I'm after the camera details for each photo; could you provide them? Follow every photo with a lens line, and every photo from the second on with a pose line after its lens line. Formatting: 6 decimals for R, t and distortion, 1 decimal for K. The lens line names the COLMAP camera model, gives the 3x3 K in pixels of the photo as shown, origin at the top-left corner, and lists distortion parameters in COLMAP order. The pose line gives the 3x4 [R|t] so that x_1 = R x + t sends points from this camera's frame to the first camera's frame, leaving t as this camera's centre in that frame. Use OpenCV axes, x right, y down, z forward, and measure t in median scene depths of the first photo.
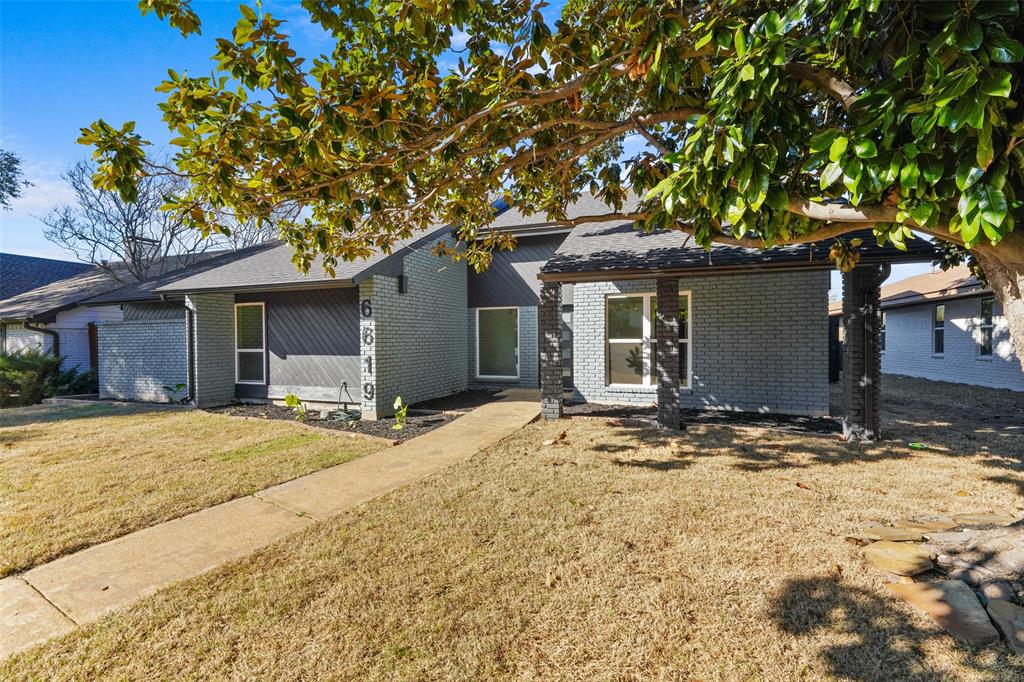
lens RADIAL K [[440.4, 0, 512.2], [0, 440.4, 341.0], [0, 0, 1]] dist [0.000118, 0.000001]
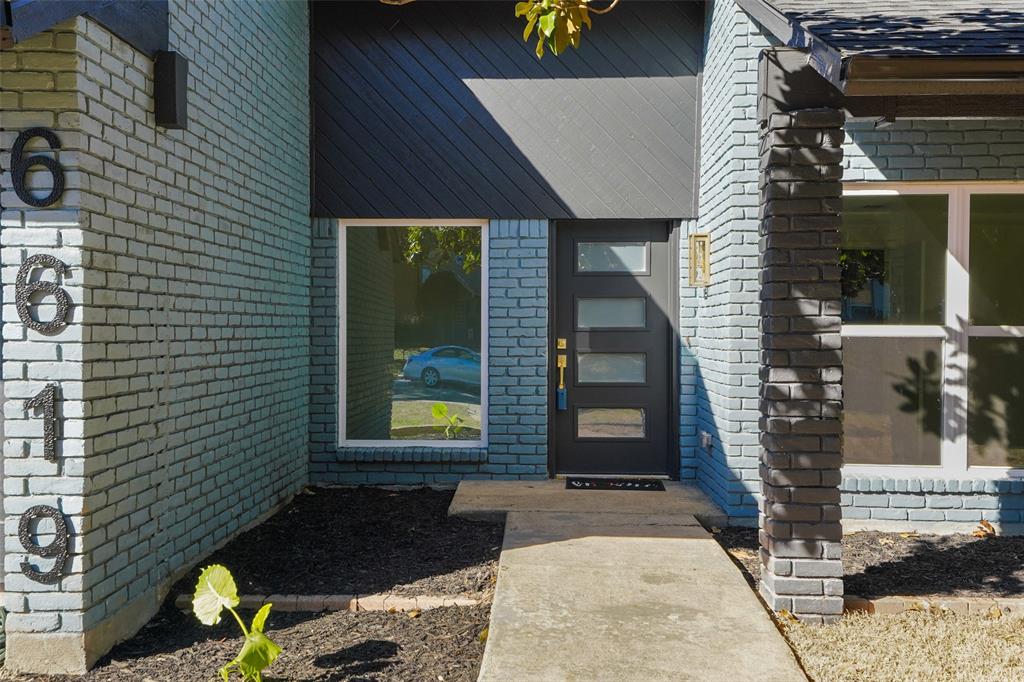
lens RADIAL K [[974.6, 0, 512.2], [0, 974.6, 342.6], [0, 0, 1]] dist [0.038843, 0.000000]
pose [[0.947548, 0.006461, 0.319549, -0.261730], [-0.008334, 0.999955, 0.004494, 0.008866], [-0.319505, -0.006922, 0.947559, 0.456022]]
